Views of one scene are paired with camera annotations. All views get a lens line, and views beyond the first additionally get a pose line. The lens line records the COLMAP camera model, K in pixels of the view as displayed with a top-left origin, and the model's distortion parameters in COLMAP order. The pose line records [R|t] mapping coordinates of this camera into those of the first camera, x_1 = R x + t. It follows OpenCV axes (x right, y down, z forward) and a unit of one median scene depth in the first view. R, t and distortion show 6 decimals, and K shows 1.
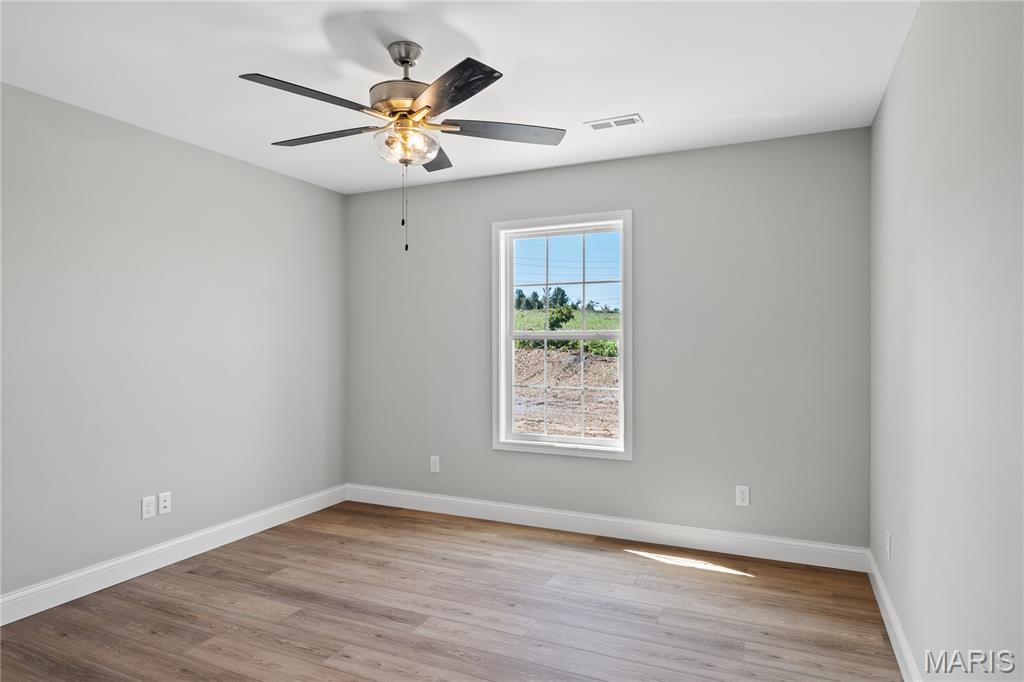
lens RADIAL K [[607.0, 0, 504.2], [0, 607.0, 343.1], [0, 0, 1]] dist [0.000556, -0.000783]
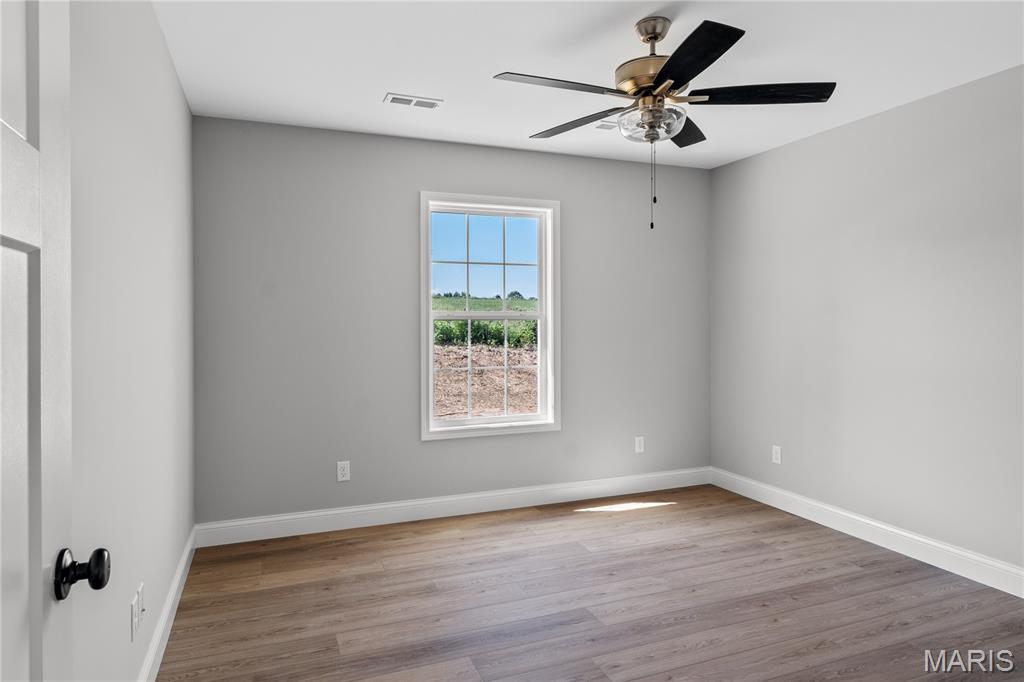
lens RADIAL K [[612.2, 0, 511.1], [0, 612.2, 320.4], [0, 0, 1]] dist [-0.000077, -0.000083]
pose [[0.684112, -0.000348, 0.729377, -0.686679], [0.006739, 0.999960, -0.005844, 0.001577], [-0.729346, 0.008913, 0.684087, 0.320366]]
